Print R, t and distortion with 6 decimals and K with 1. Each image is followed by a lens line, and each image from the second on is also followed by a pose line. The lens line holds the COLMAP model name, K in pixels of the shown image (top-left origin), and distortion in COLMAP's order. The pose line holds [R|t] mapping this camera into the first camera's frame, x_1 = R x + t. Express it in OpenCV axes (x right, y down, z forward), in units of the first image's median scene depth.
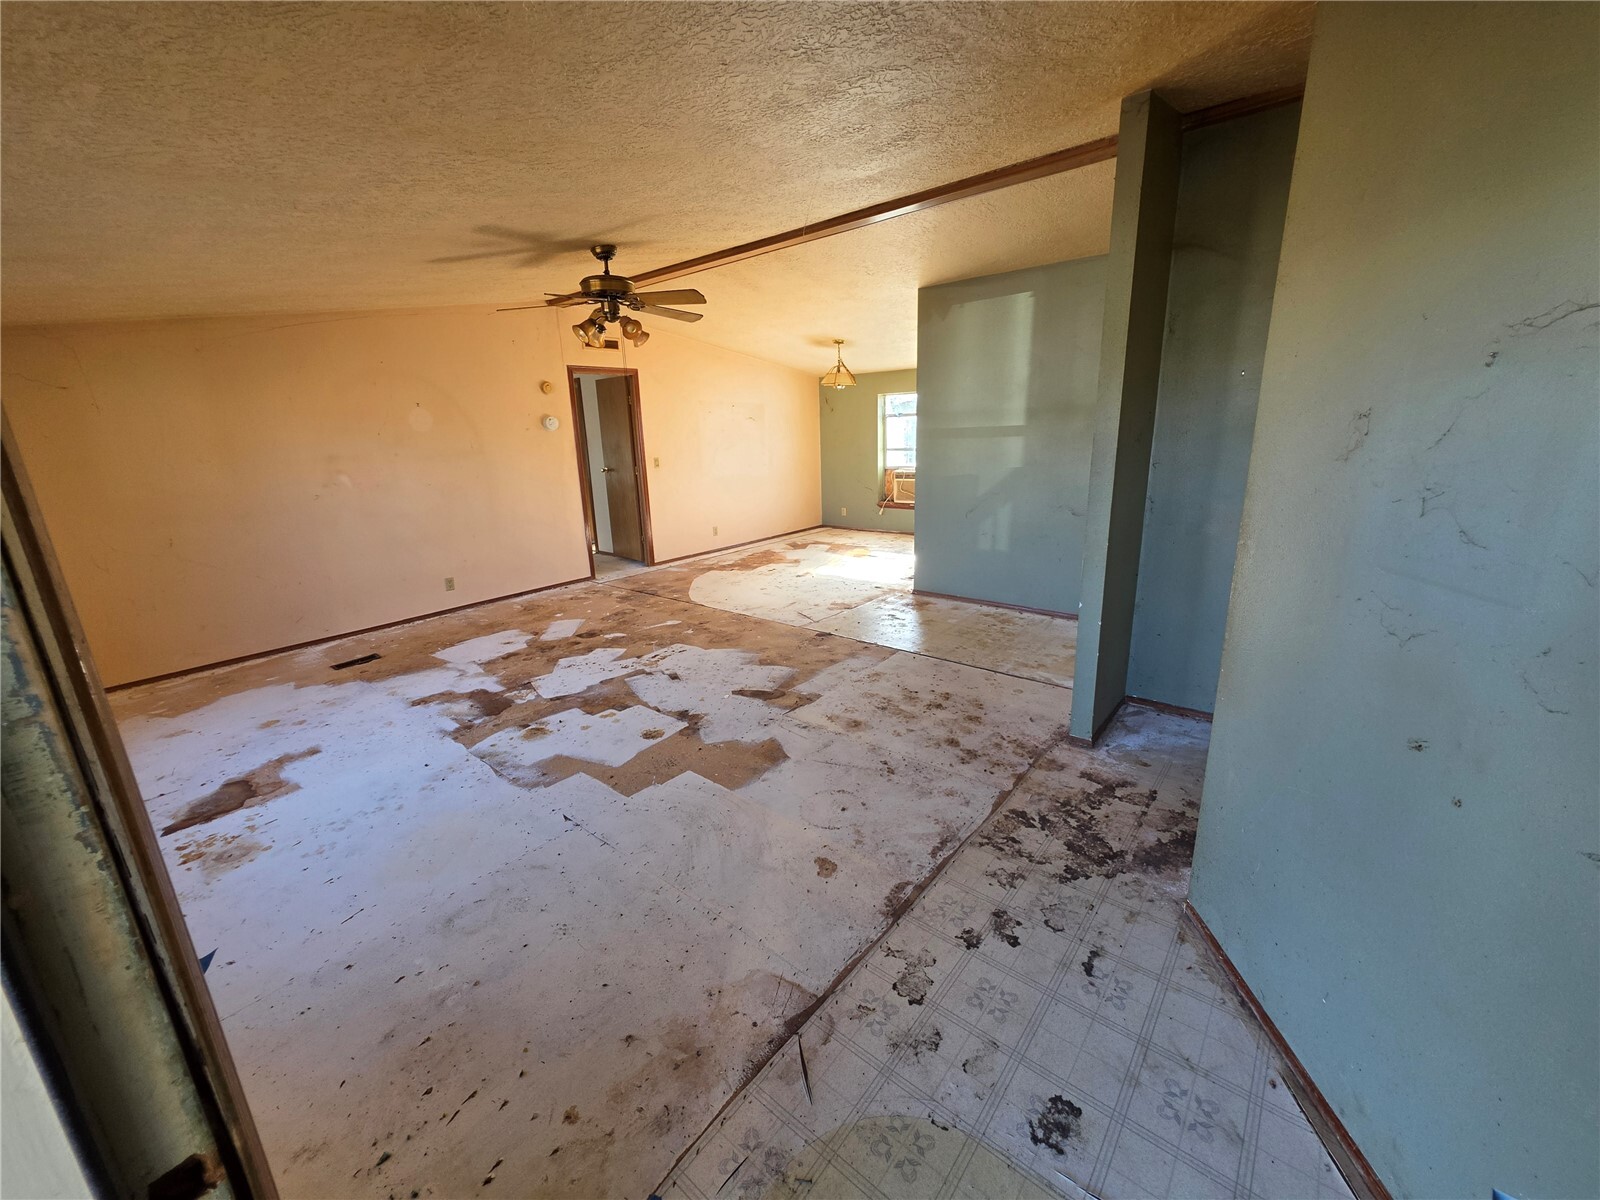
lens RADIAL K [[639.6, 0, 791.1], [0, 639.6, 588.9], [0, 0, 1]] dist [-0.003689, 0.001485]
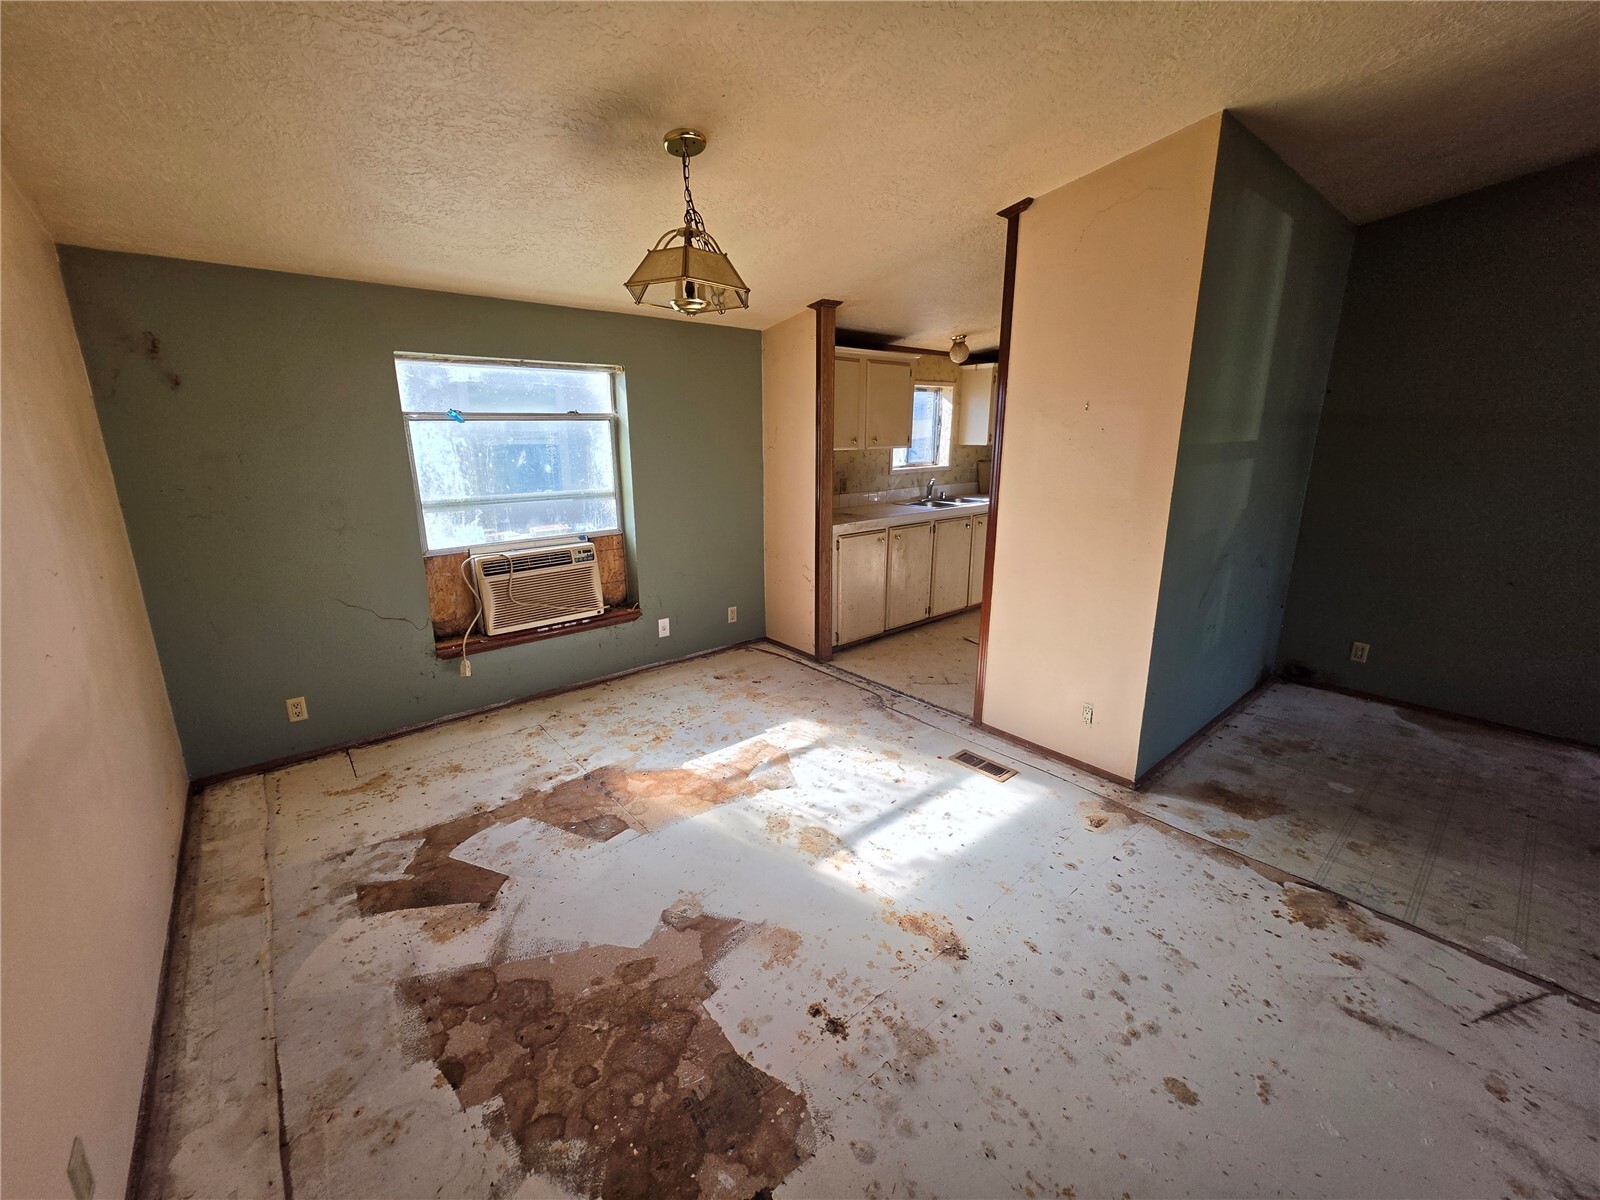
lens RADIAL K [[639.6, 0, 796.3], [0, 639.6, 590.2], [0, 0, 1]] dist [-0.003689, 0.001485]
pose [[0.164054, -0.201341, 0.965685, -0.386077], [0.243621, 0.956894, 0.158121, -0.375399], [-0.955895, 0.209321, 0.206033, 1.539251]]
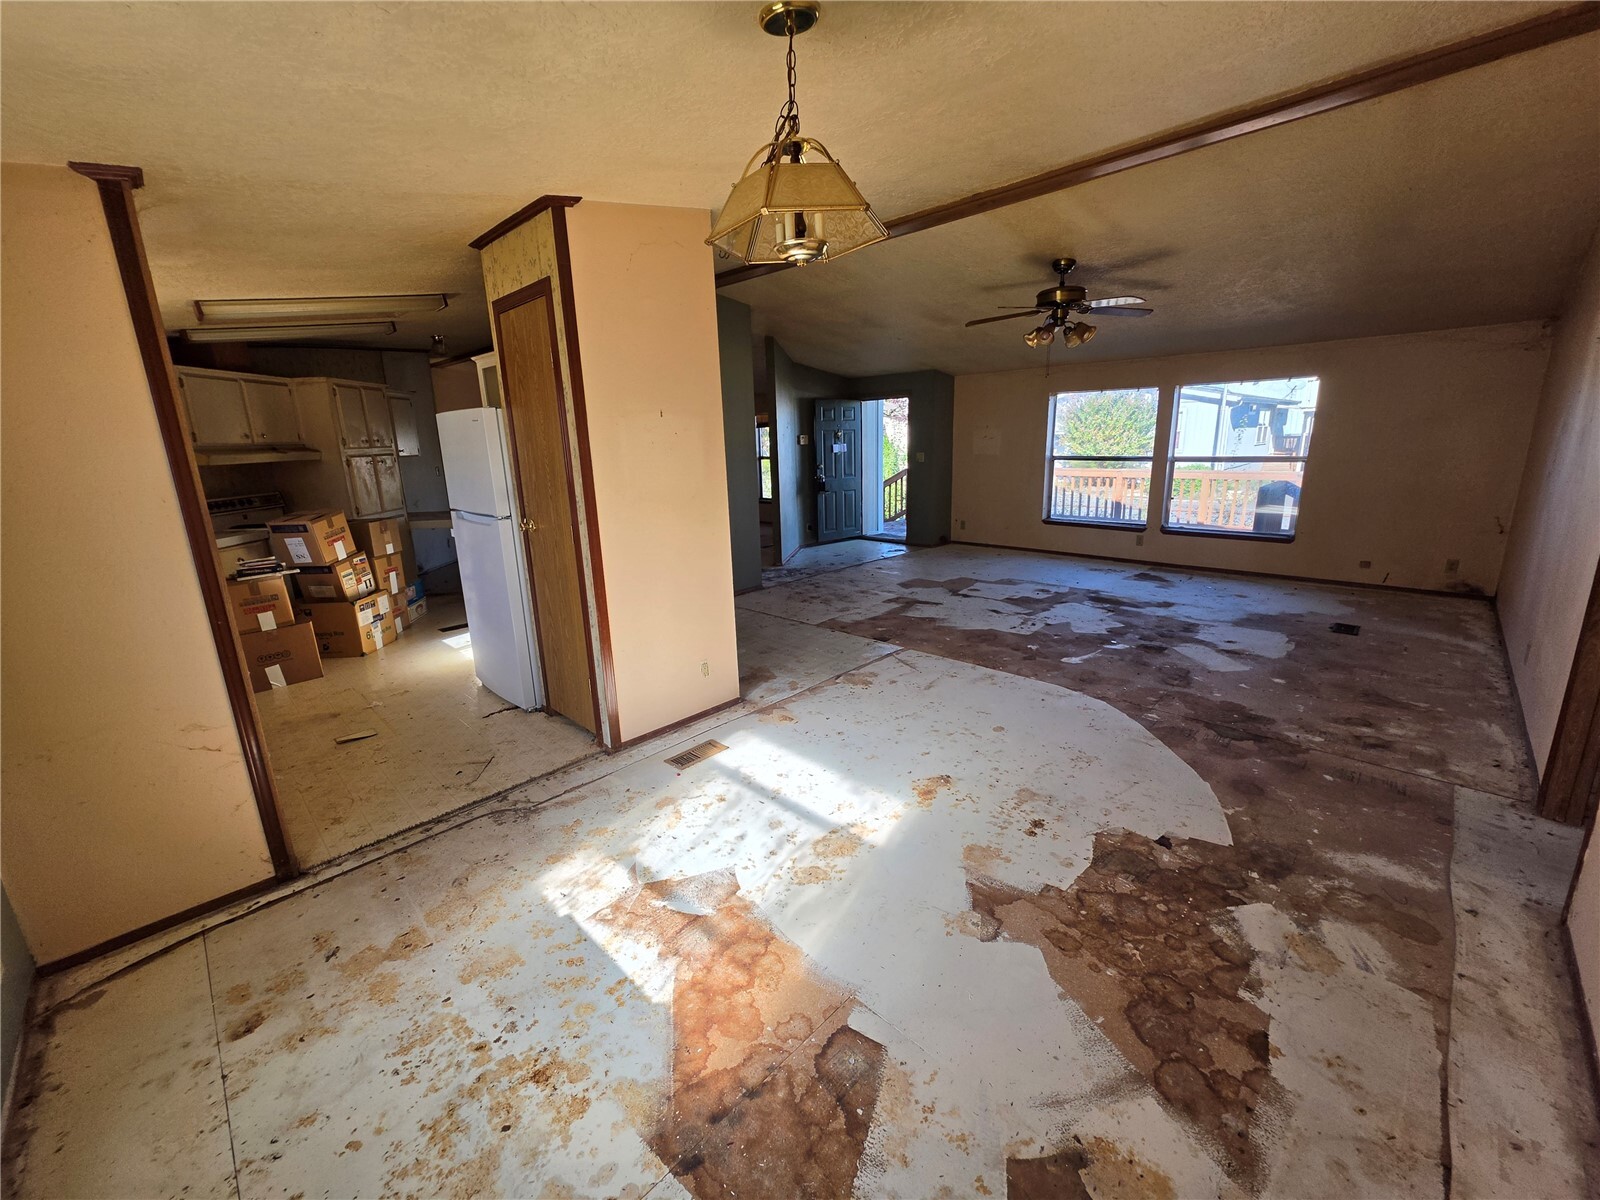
lens RADIAL K [[639.6, 0, 796.8], [0, 639.6, 590.4], [0, 0, 1]] dist [-0.003689, 0.001485]
pose [[-0.995113, 0.048358, 0.086093, 0.104698], [0.083004, 0.881921, 0.464032, -0.525240], [-0.053488, 0.468910, -0.881625, 2.080855]]
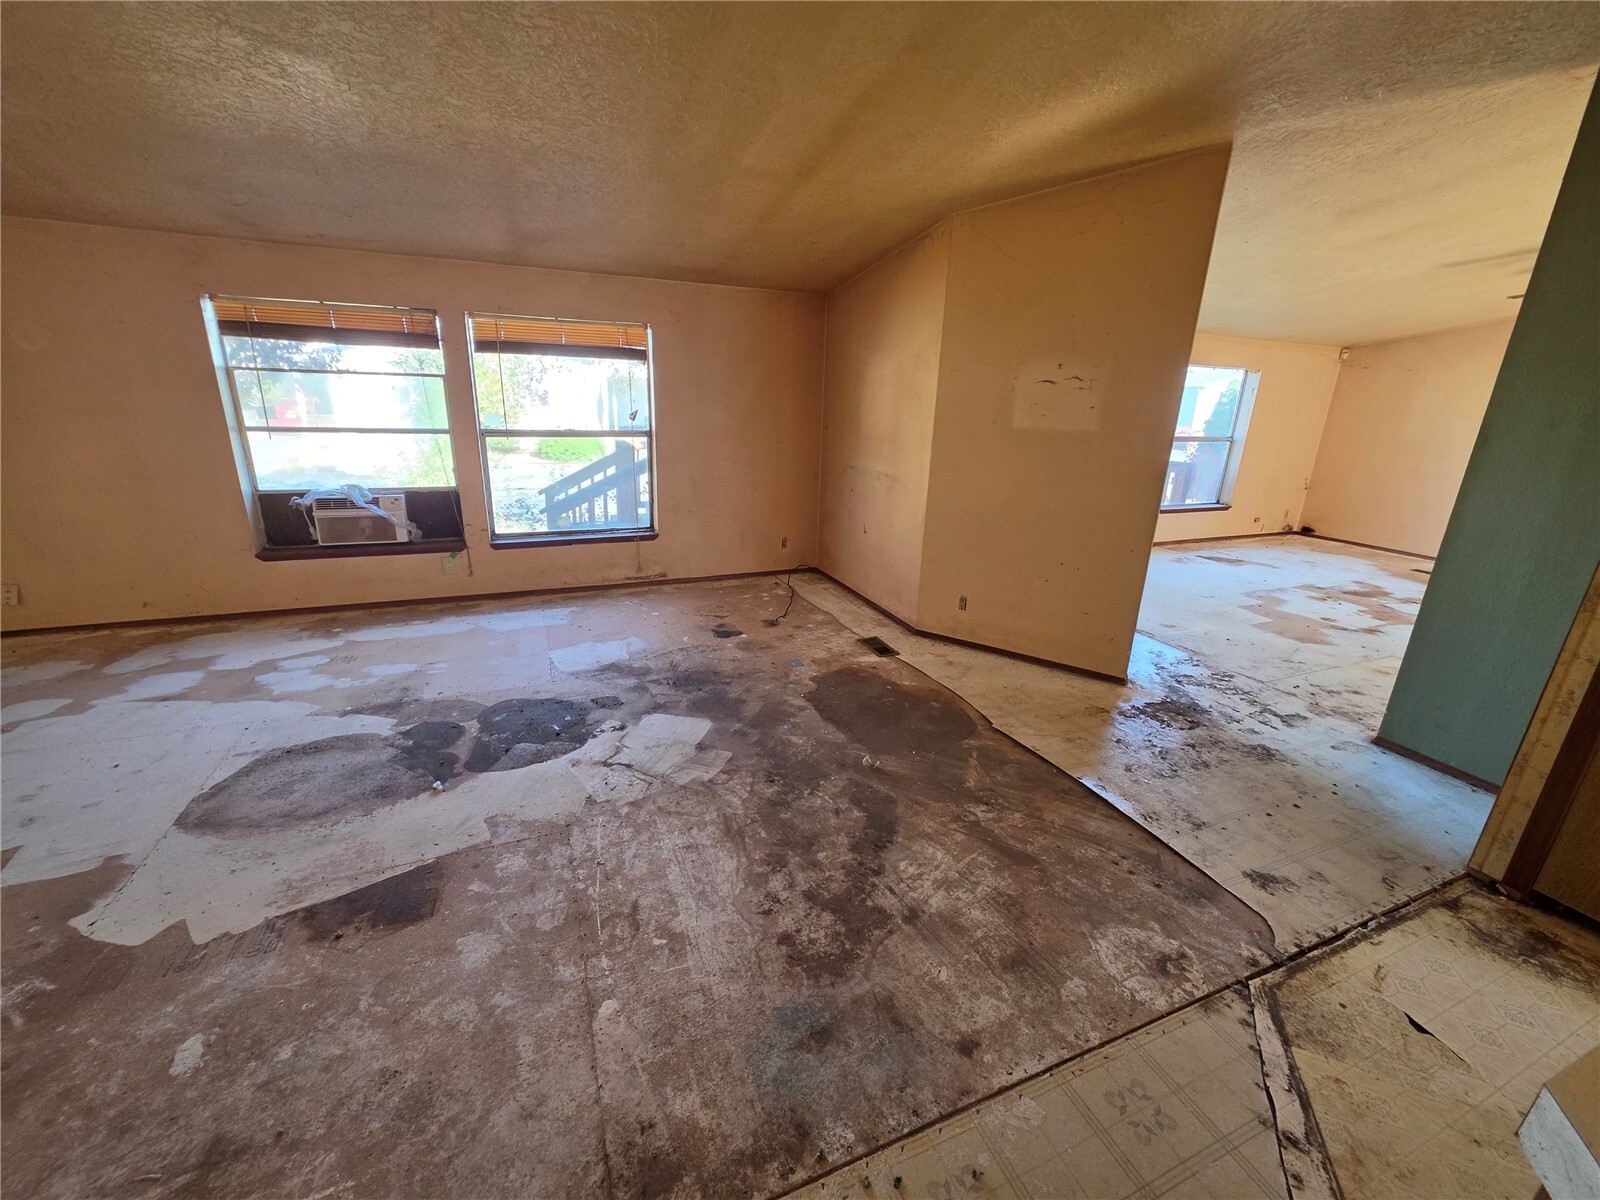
lens RADIAL K [[639.6, 0, 794.8], [0, 639.6, 589.3], [0, 0, 1]] dist [-0.003689, 0.001485]
pose [[-0.456773, 0.284169, -0.842975, 1.171501], [-0.237782, 0.874126, 0.423514, -0.116204], [0.857215, 0.393894, -0.331707, 0.336640]]
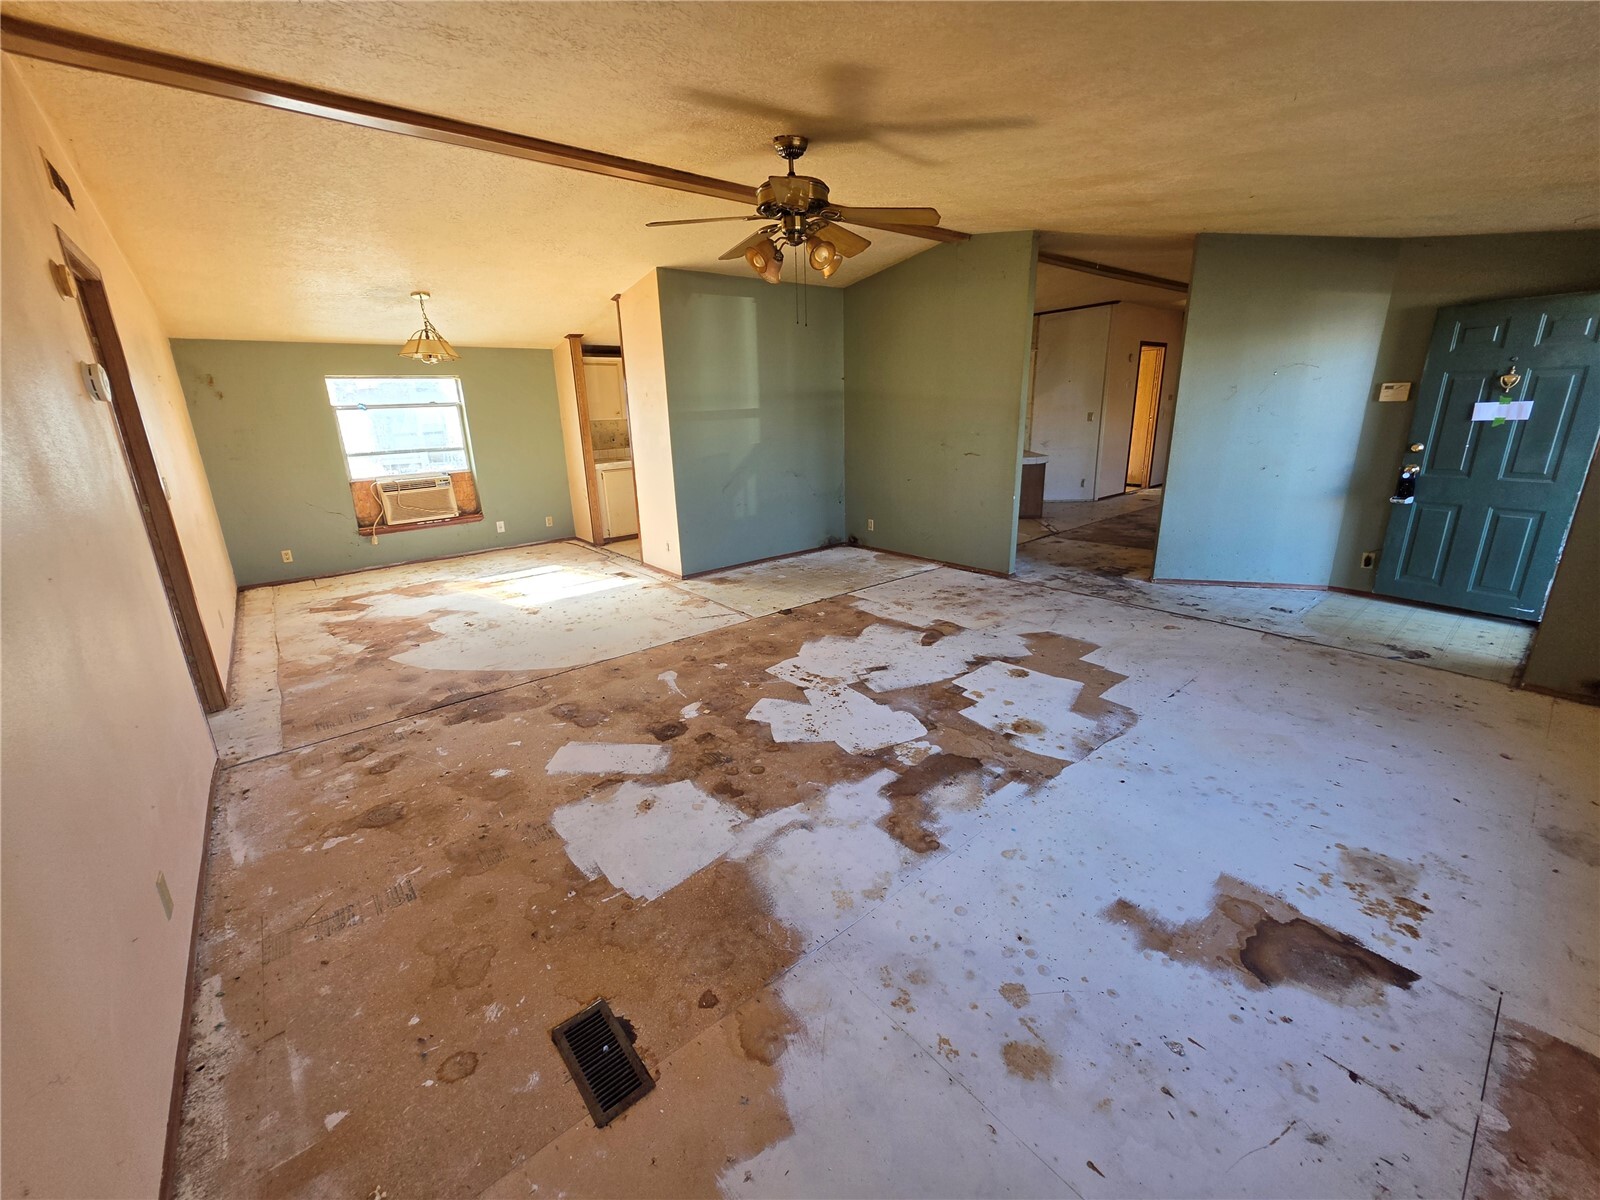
lens RADIAL K [[639.6, 0, 794.4], [0, 639.6, 592.1], [0, 0, 1]] dist [-0.003689, 0.001485]
pose [[0.179819, -0.246393, 0.952342, -1.001286], [0.268627, 0.943626, 0.193416, -0.165797], [-0.946311, 0.221045, 0.235870, 0.842049]]
